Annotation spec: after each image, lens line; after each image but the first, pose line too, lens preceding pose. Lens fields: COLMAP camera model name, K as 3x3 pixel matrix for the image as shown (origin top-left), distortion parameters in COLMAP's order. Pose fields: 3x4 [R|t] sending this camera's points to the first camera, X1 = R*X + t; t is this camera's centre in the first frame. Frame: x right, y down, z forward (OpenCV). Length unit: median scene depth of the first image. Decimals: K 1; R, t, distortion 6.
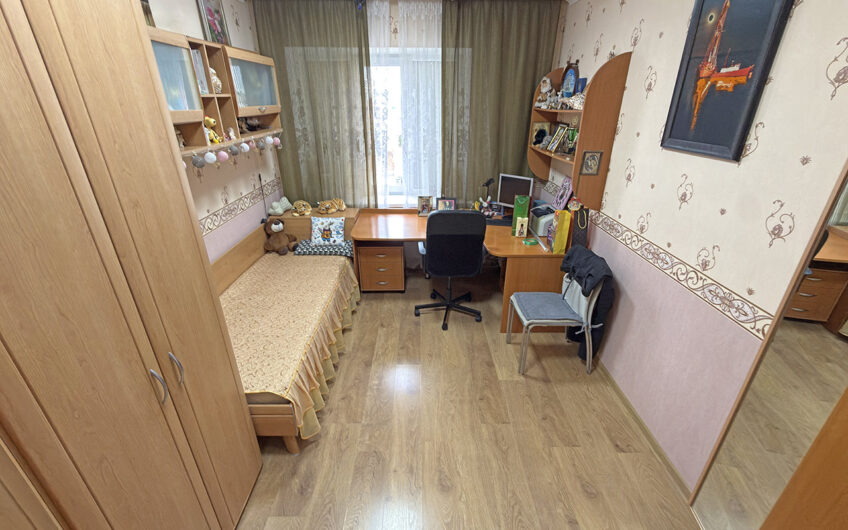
lens RADIAL K [[363.4, 0, 425.0], [0, 363.4, 265.1], [0, 0, 1]] dist [0.000271, -0.000070]
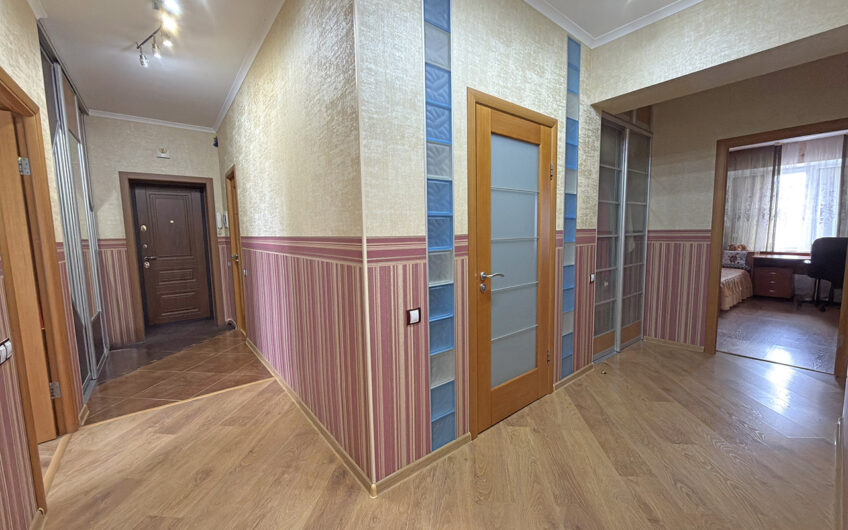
lens RADIAL K [[336.7, 0, 422.2], [0, 336.7, 267.4], [0, 0, 1]] dist [0.001879, 0.000102]
pose [[0.594042, 0.060333, -0.802168, 0.179758], [-0.311501, 0.936639, -0.160234, 0.757806], [0.741674, 0.345062, 0.575197, -1.213165]]
